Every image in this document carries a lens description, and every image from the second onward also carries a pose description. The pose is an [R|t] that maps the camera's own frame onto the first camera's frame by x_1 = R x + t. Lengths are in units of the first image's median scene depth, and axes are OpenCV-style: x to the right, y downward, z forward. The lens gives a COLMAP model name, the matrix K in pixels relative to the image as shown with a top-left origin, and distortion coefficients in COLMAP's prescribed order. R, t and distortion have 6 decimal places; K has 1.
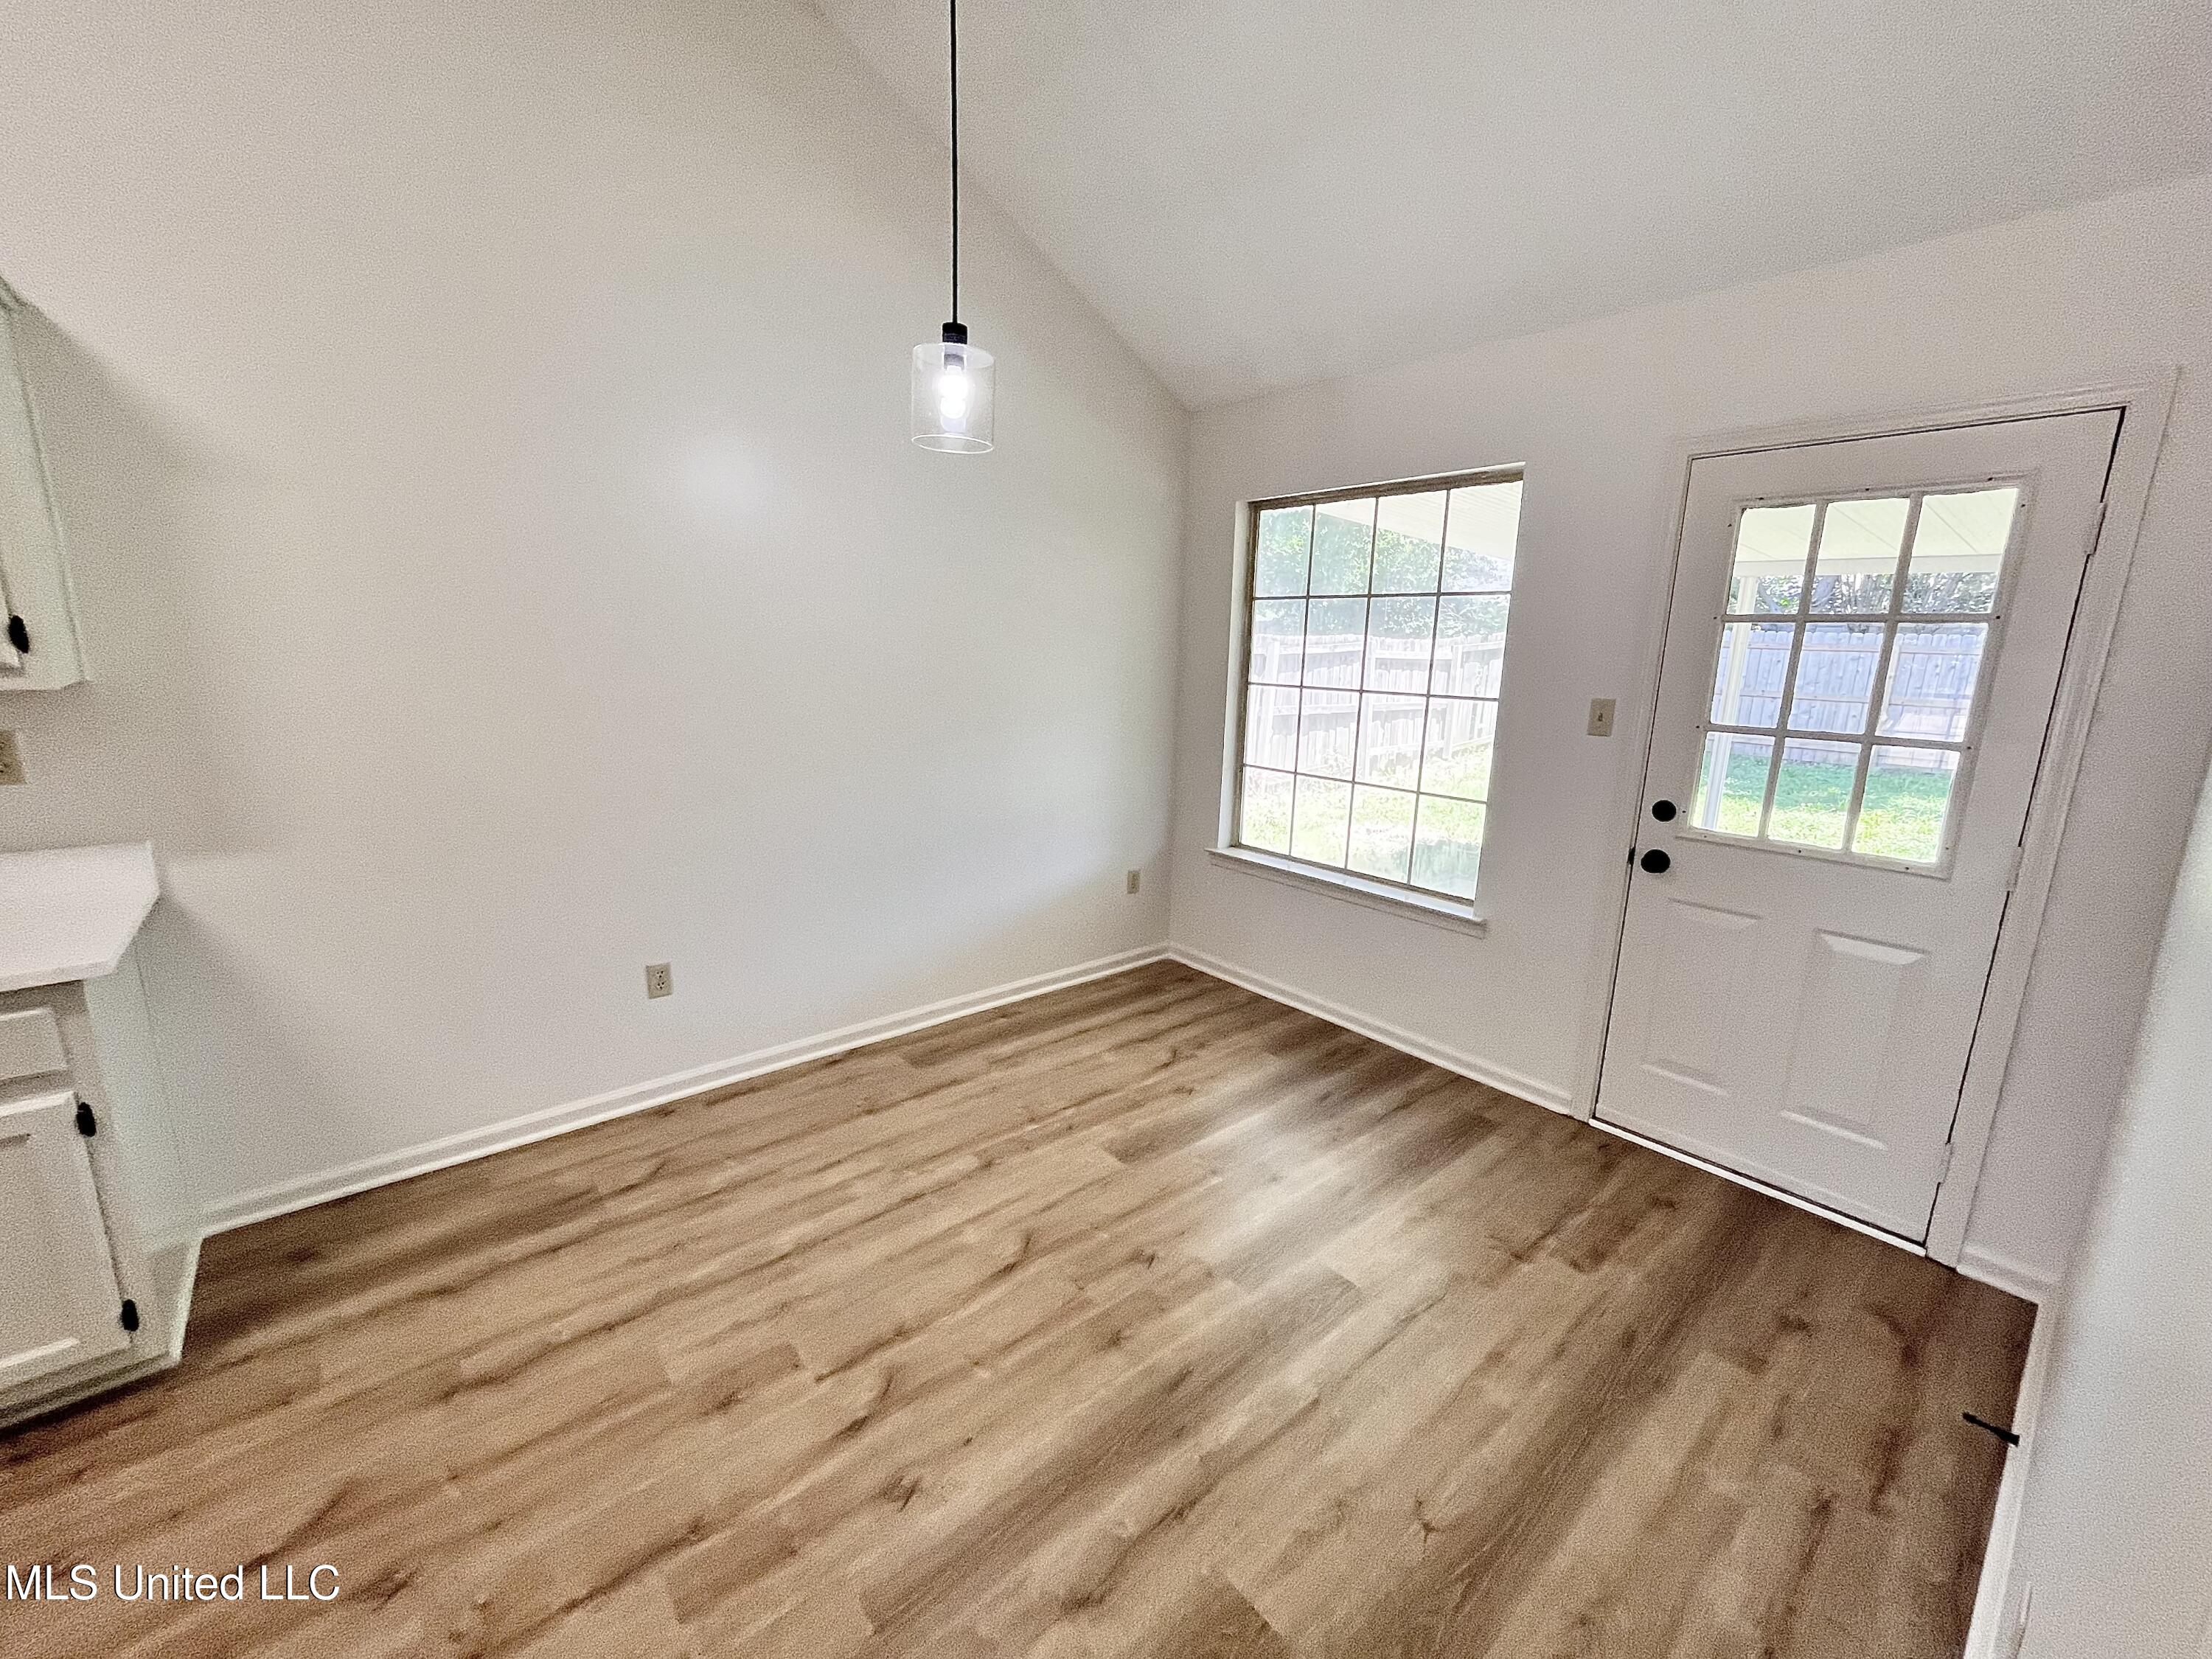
lens RADIAL K [[890.4, 0, 1111.4], [0, 890.4, 827.6], [0, 0, 1]] dist [-0.003045, 0.000956]
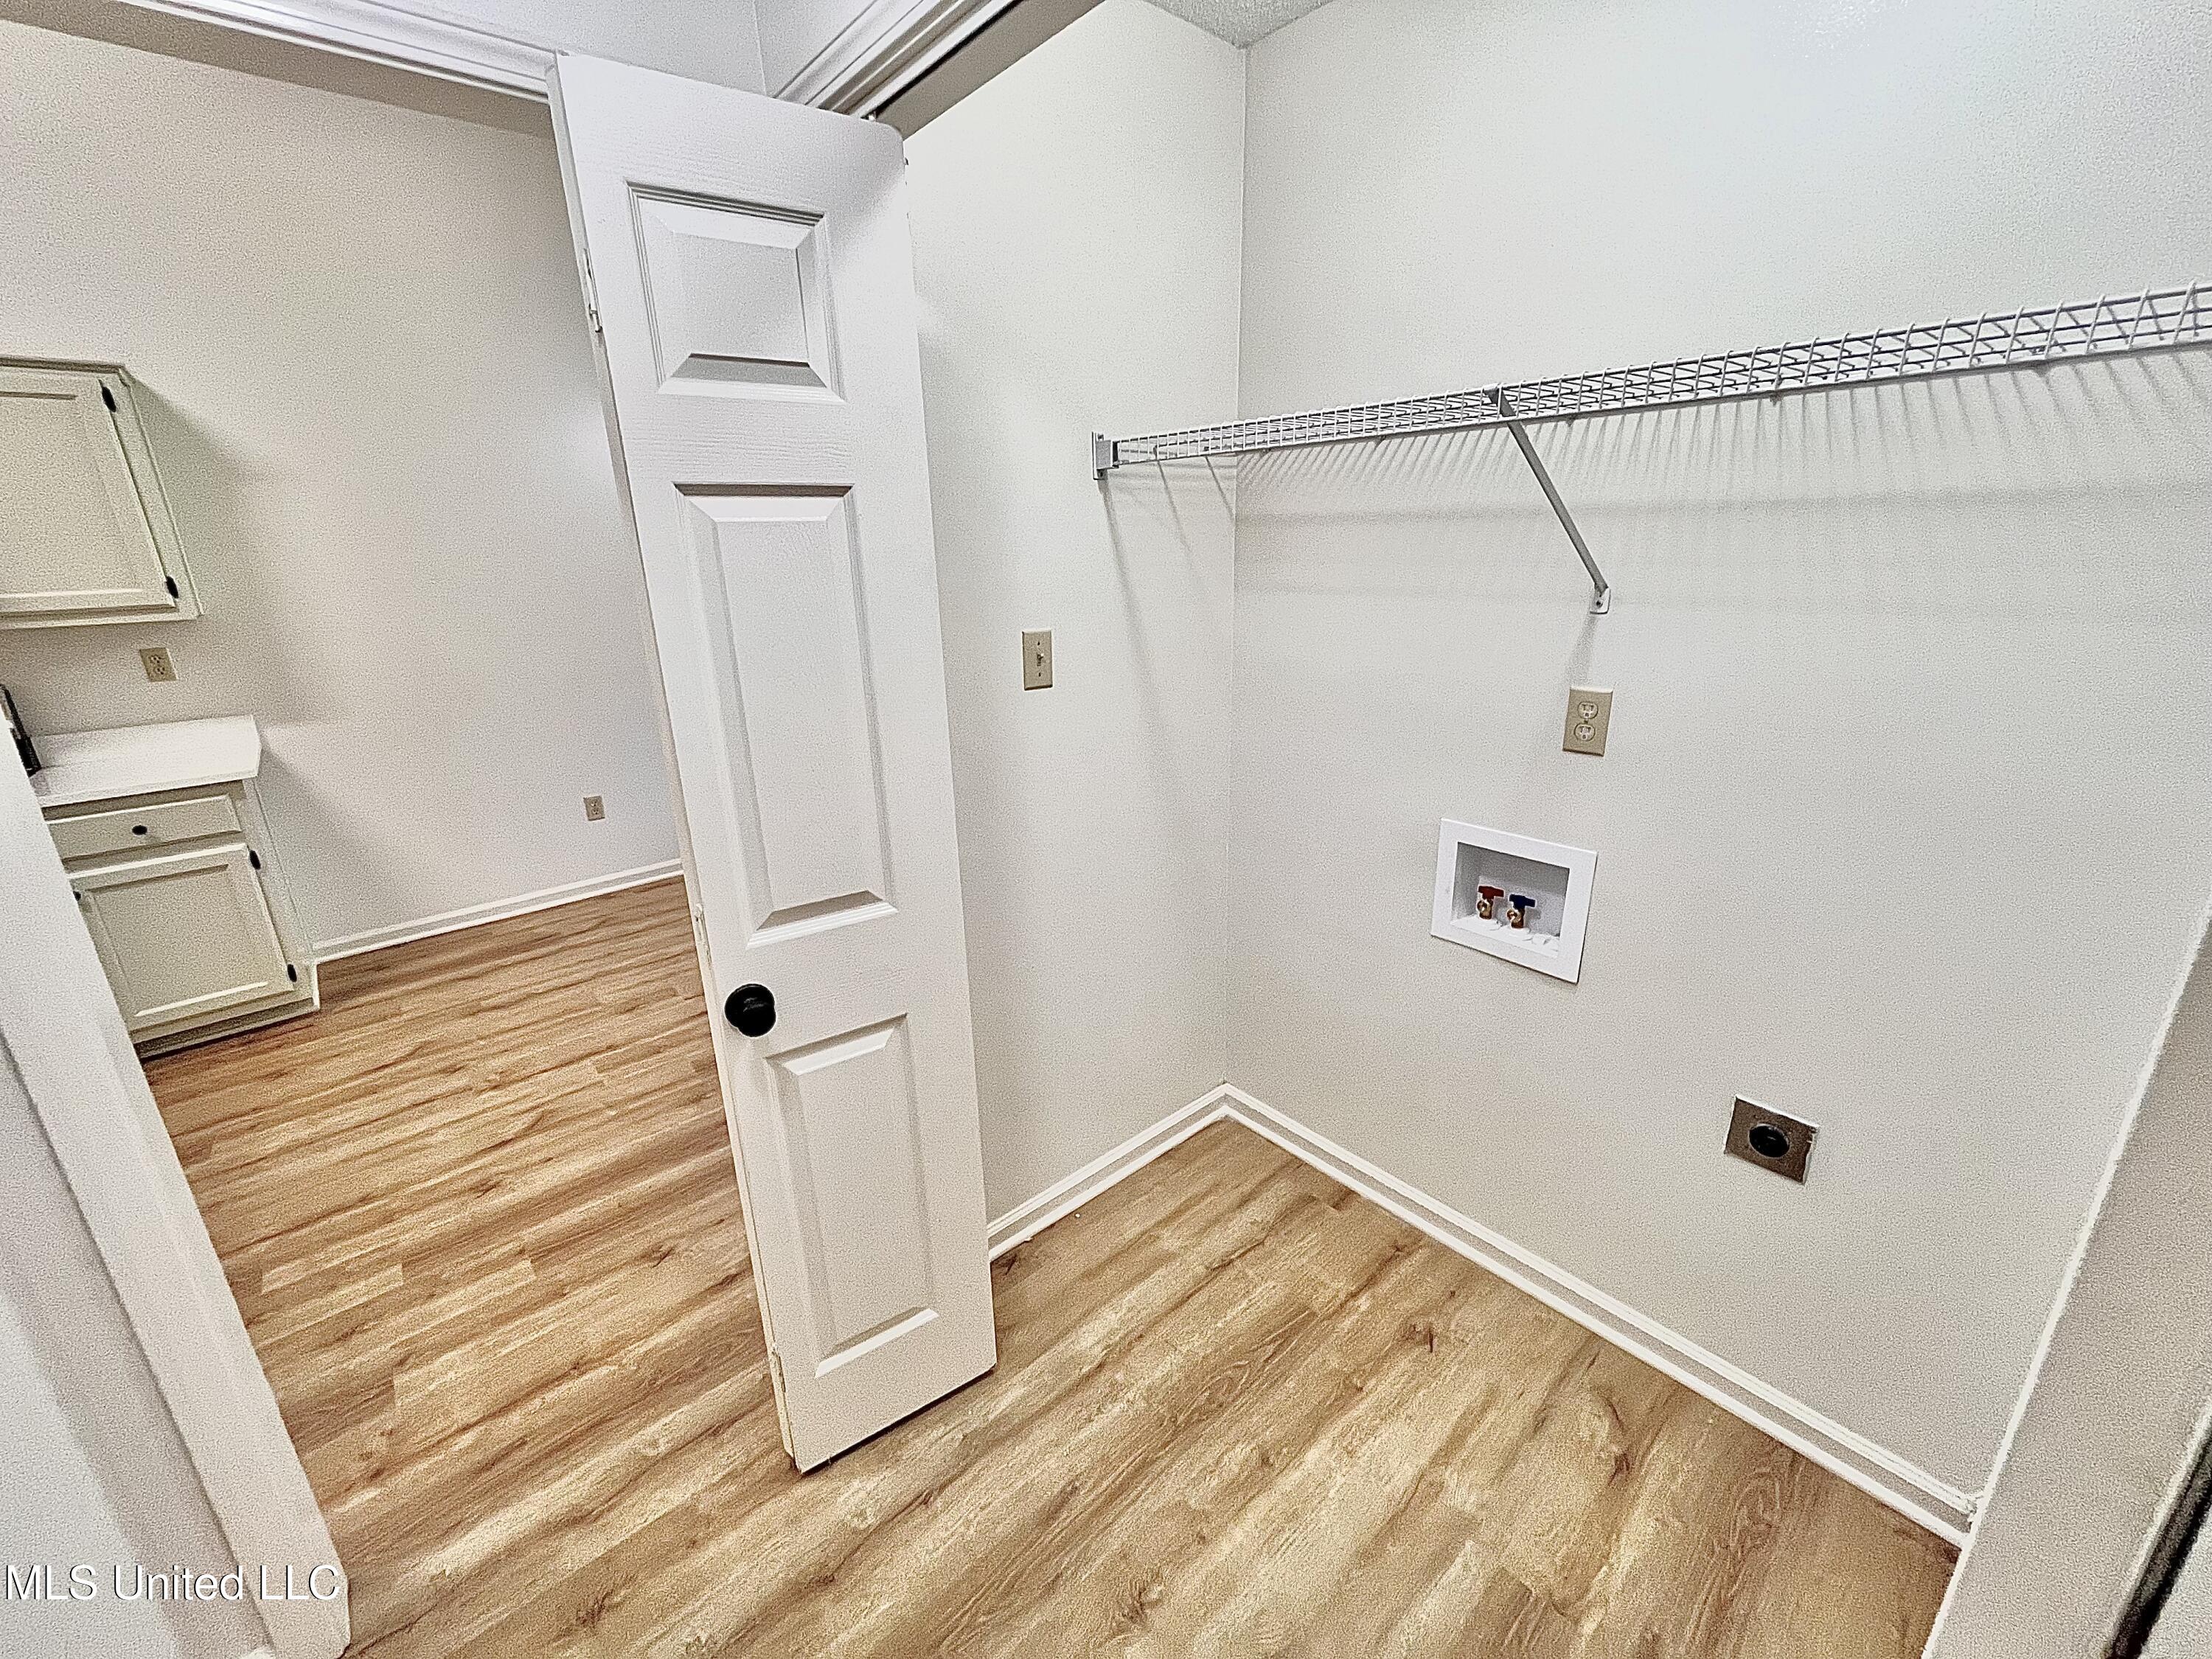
lens RADIAL K [[890.4, 0, 1111.9], [0, 890.4, 826.6], [0, 0, 1]] dist [-0.003045, 0.000956]
pose [[0.998673, -0.051502, -0.000541, 0.440976], [0.051304, 0.993802, 0.098614, 0.130045], [-0.004542, -0.098511, 0.995126, -0.596743]]
